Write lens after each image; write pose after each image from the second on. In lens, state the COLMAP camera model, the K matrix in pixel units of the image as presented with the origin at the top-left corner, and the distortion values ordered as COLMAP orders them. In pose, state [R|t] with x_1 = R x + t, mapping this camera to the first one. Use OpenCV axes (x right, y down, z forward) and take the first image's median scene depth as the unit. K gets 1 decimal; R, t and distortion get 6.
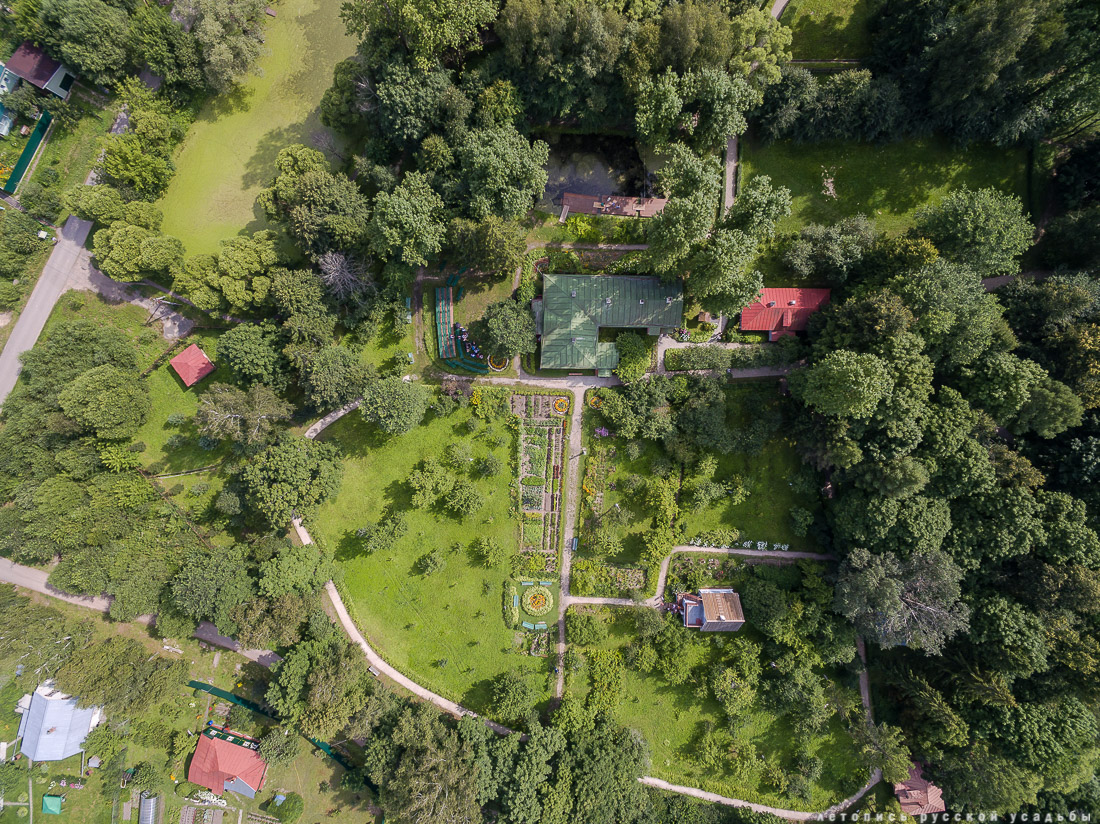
lens RADIAL K [[610.1, 0, 550.0], [0, 610.1, 412.0], [0, 0, 1]] dist [-0.000520, 0.005115]
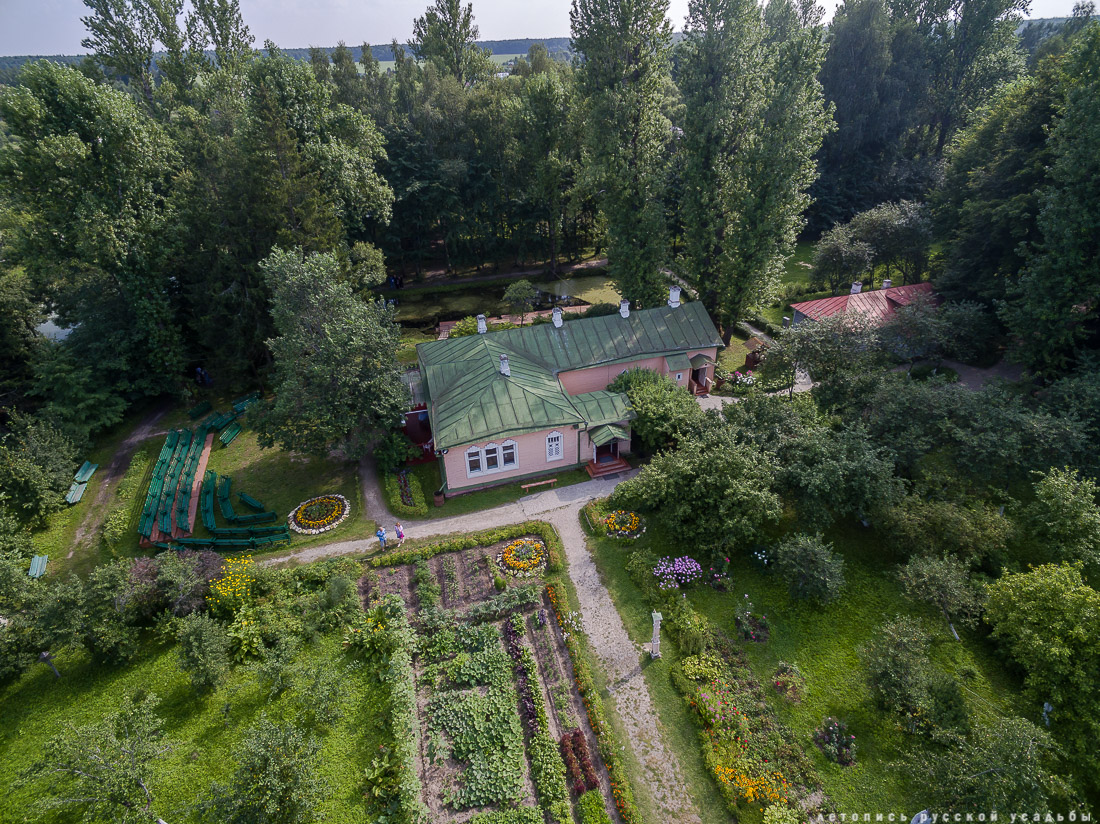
lens RADIAL K [[610.1, 0, 550.0], [0, 610.1, 412.0], [0, 0, 1]] dist [-0.000520, 0.005115]
pose [[0.956587, -0.174046, 0.233773, -0.029362], [0.287950, 0.440493, -0.850324, 0.229022], [0.045020, 0.880724, 0.471486, 0.783108]]
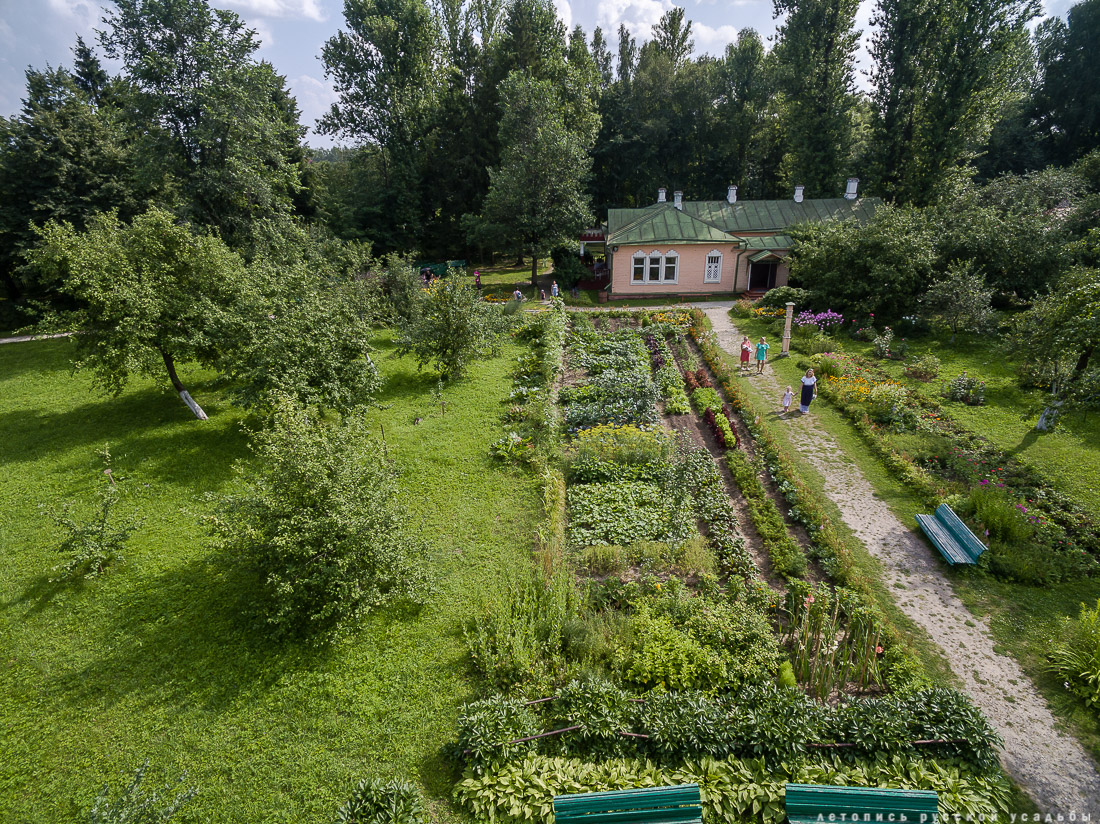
lens RADIAL K [[610.1, 0, 550.0], [0, 610.1, 412.0], [0, 0, 1]] dist [-0.000520, 0.005115]
pose [[0.999599, -0.012834, -0.025228, -0.042794], [-0.019685, 0.325223, -0.945432, 0.337371], [0.020338, 0.945550, 0.324840, 0.931943]]
